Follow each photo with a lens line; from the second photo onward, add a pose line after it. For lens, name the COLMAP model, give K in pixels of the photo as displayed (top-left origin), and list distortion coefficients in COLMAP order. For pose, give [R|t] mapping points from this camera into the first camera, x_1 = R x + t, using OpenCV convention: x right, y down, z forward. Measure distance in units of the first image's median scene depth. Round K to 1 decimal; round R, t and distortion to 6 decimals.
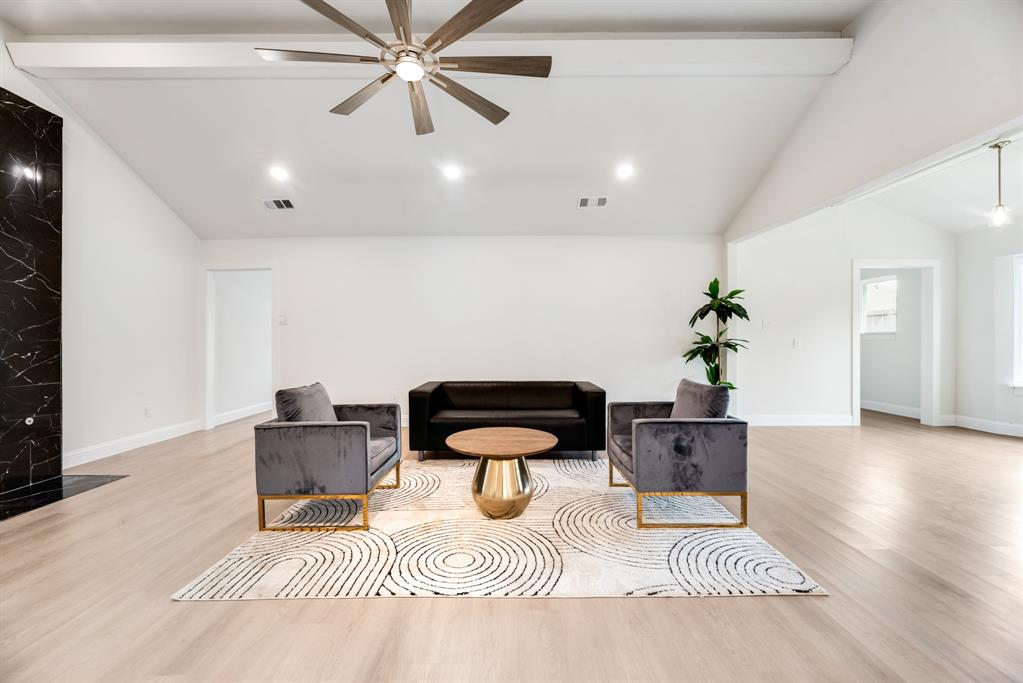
lens RADIAL K [[458.0, 0, 532.7], [0, 458.0, 337.1], [0, 0, 1]] dist [0.000785, 0.000056]
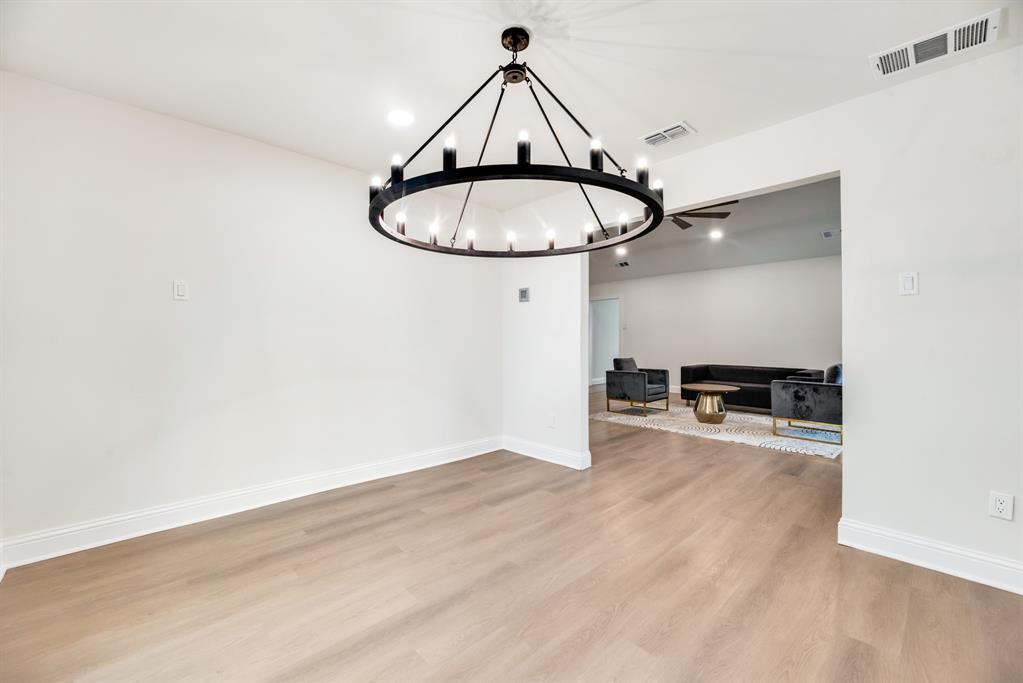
lens RADIAL K [[428.9, 0, 511.5], [0, 428.9, 341.5], [0, 0, 1]] dist [-0.000950, 0.000010]
pose [[0.706758, 0.013653, -0.707324, 0.720433], [-0.005538, 0.999890, 0.013767, -0.004384], [0.707434, -0.005813, 0.706755, -1.079810]]
